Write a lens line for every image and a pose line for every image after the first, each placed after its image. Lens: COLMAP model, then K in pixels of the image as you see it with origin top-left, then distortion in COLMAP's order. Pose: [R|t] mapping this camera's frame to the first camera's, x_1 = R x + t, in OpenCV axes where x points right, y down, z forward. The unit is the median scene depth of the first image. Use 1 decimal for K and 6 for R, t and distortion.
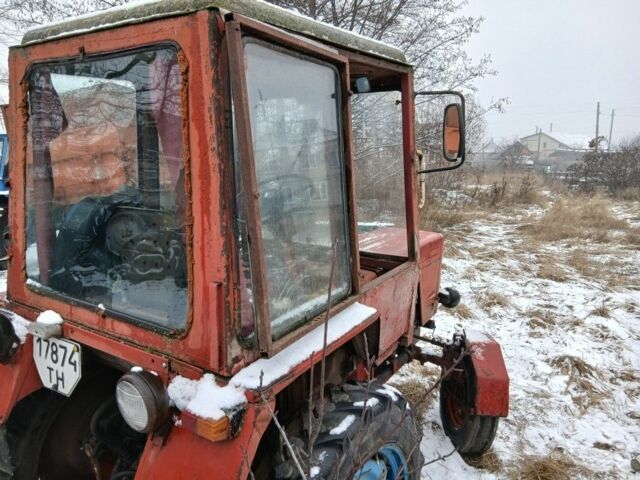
lens RADIAL K [[501.0, 0, 325.9], [0, 501.0, 235.4], [0, 0, 1]] dist [-0.006464, 0.001580]
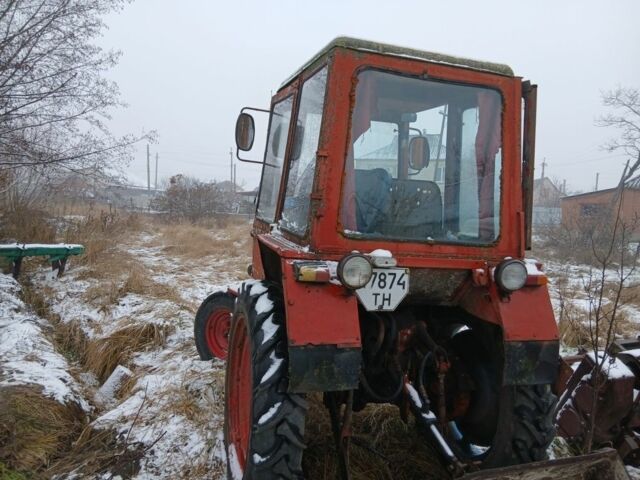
lens RADIAL K [[501.0, 0, 325.9], [0, 501.0, 235.4], [0, 0, 1]] dist [-0.006464, 0.001580]
pose [[0.620853, -0.014672, 0.783790, -1.694993], [0.072849, 0.996578, -0.039049, 0.156284], [-0.780535, 0.081342, 0.619797, 0.276838]]
